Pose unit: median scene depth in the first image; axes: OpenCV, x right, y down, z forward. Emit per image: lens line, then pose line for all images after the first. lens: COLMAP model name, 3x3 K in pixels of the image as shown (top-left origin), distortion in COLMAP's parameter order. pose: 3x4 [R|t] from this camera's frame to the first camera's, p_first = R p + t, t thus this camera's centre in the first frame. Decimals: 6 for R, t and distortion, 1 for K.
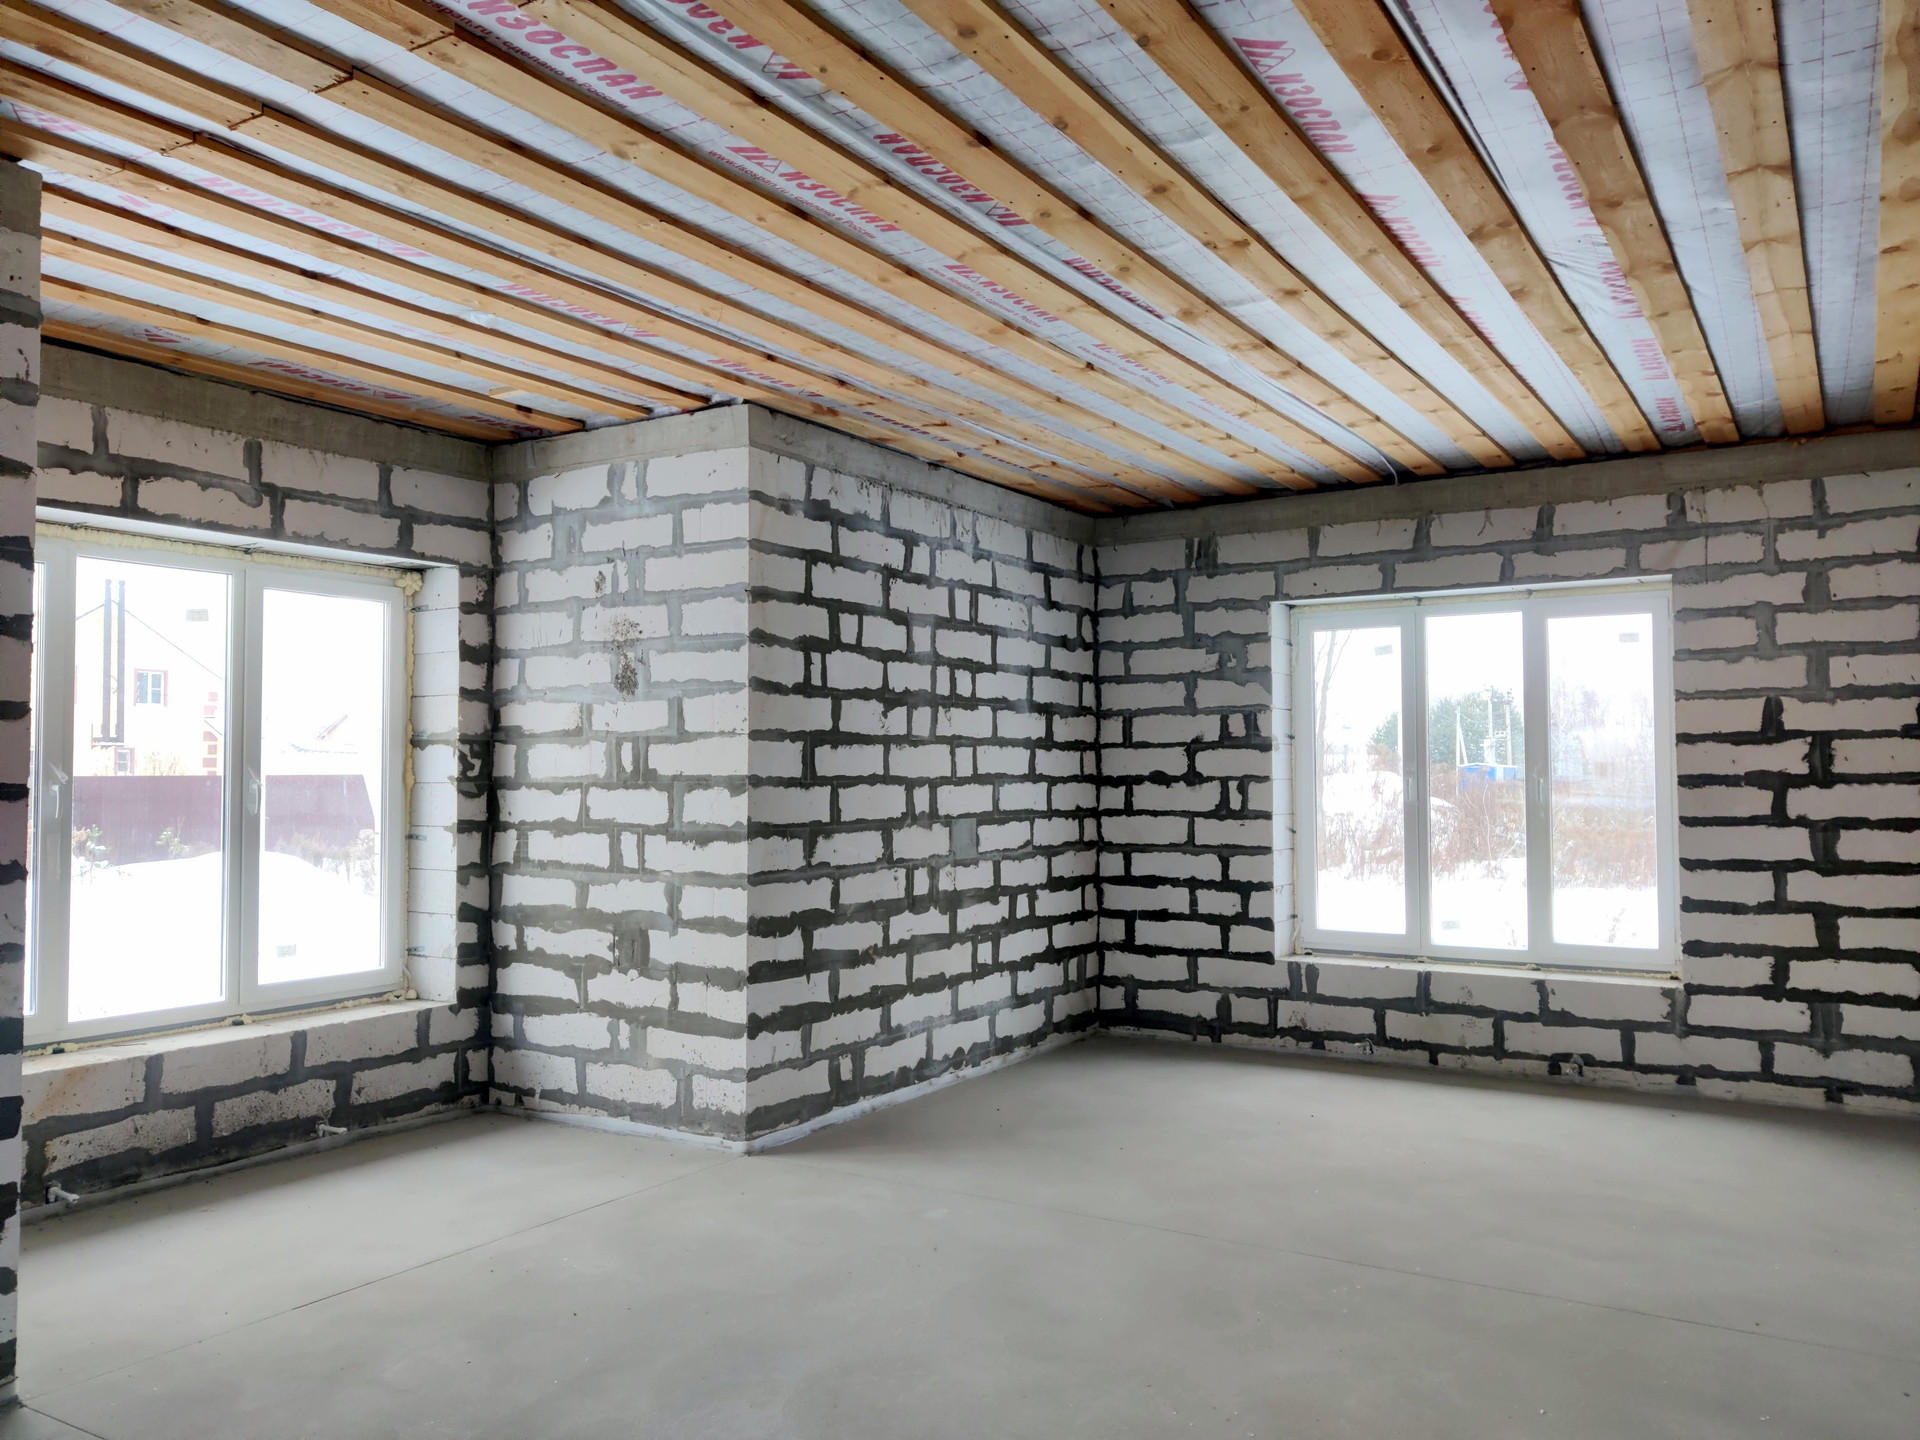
lens RADIAL K [[1444.4, 0, 954.0], [0, 1444.4, 712.3], [0, 0, 1]] dist [-0.003866, -0.002748]
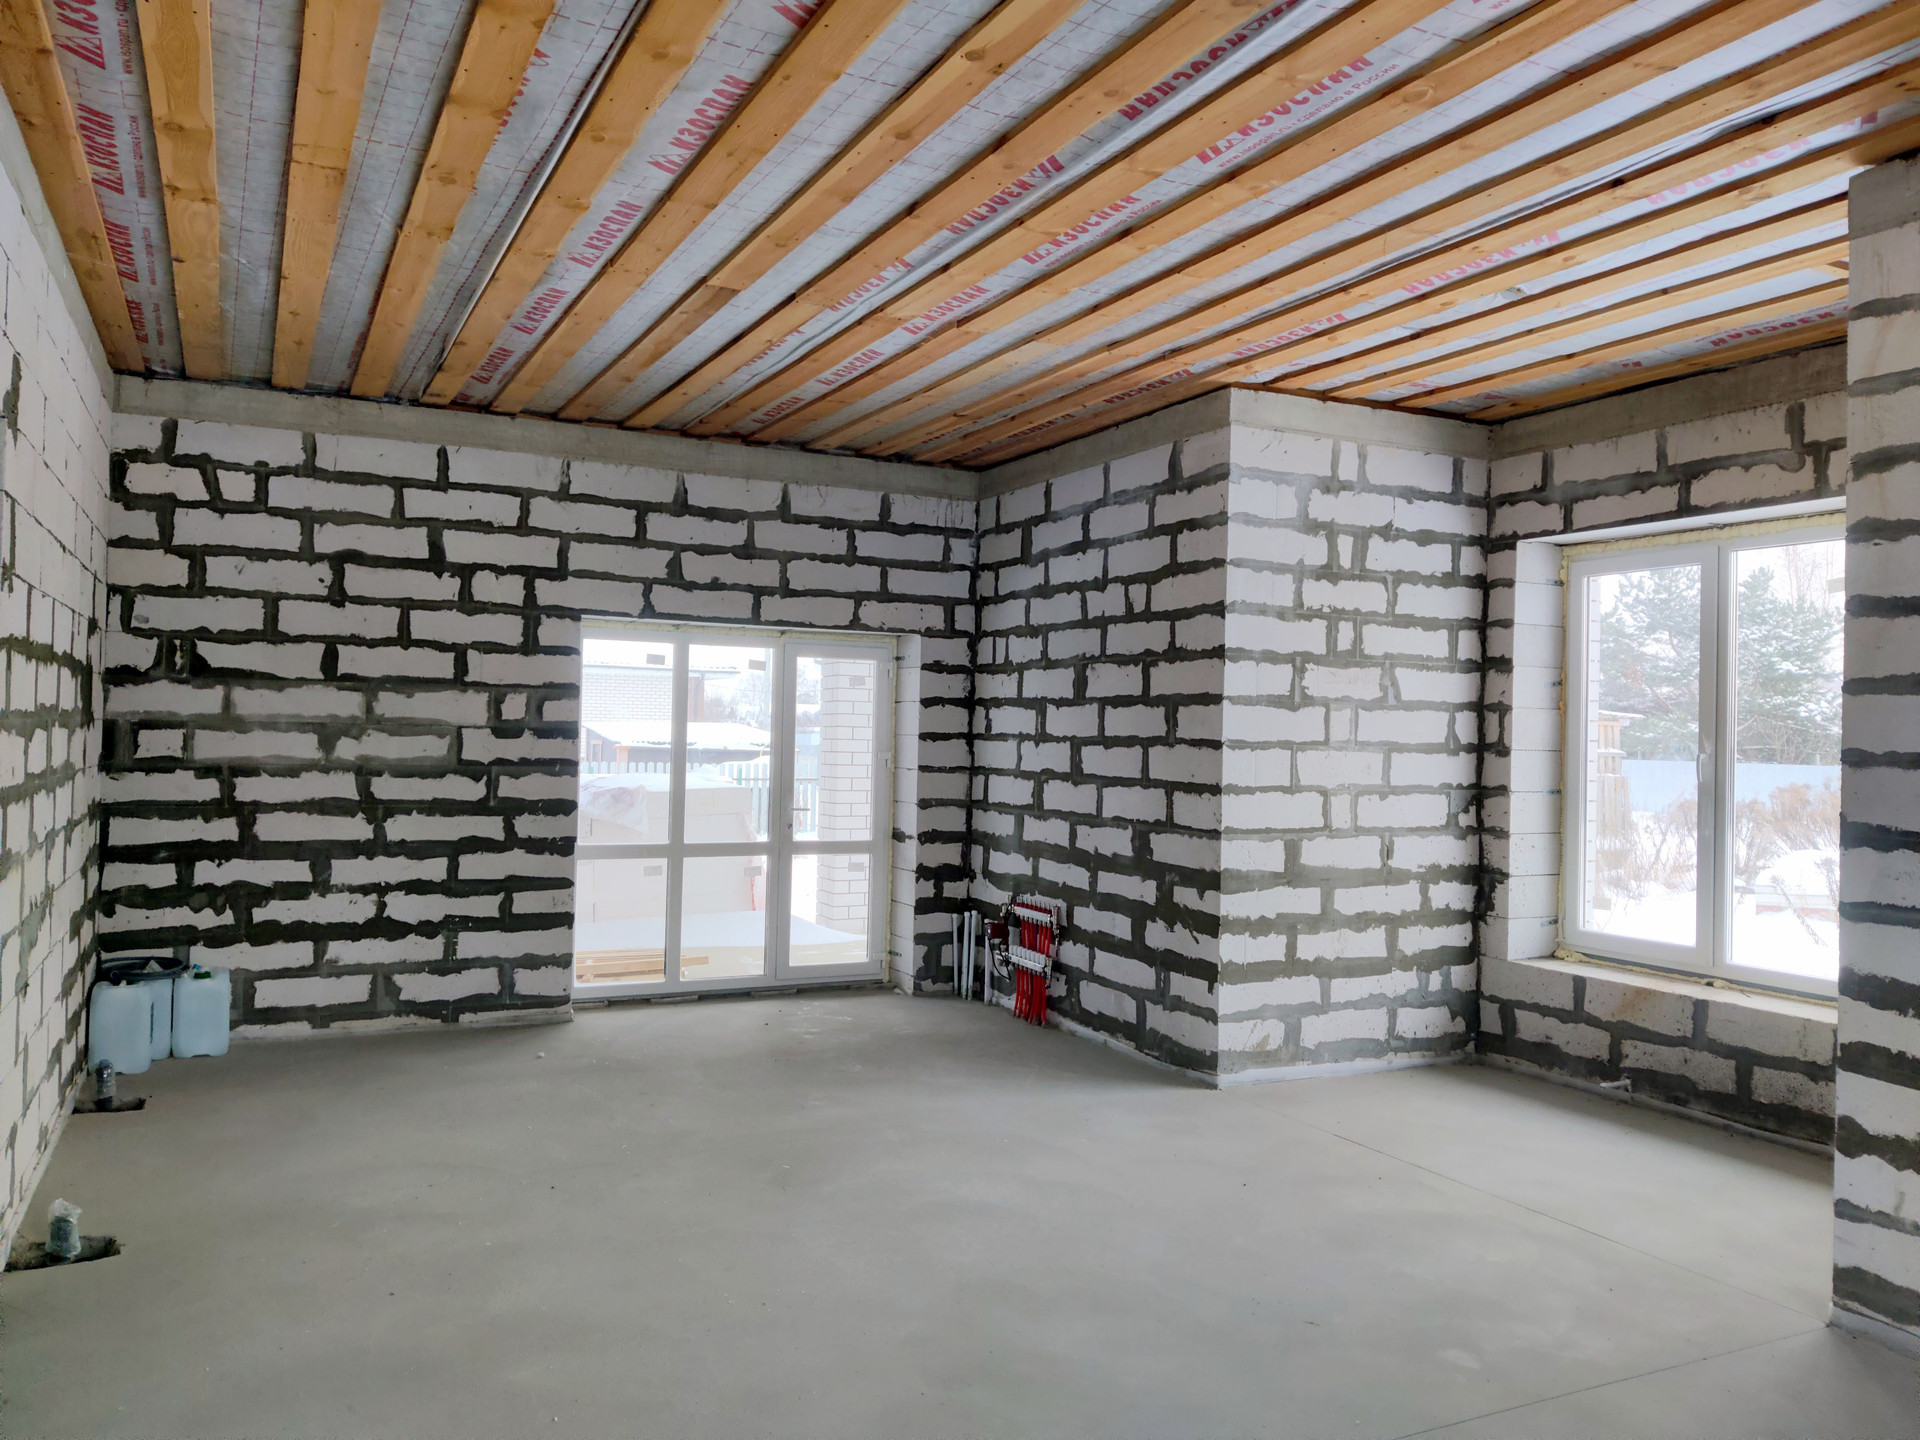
lens RADIAL K [[1444.4, 0, 955.9], [0, 1444.4, 724.3], [0, 0, 1]] dist [-0.003866, -0.002748]
pose [[-0.527323, -0.013019, -0.849565, 0.801646], [0.018244, 0.999479, -0.026640, 0.054555], [0.849469, -0.029547, -0.526810, 1.293207]]
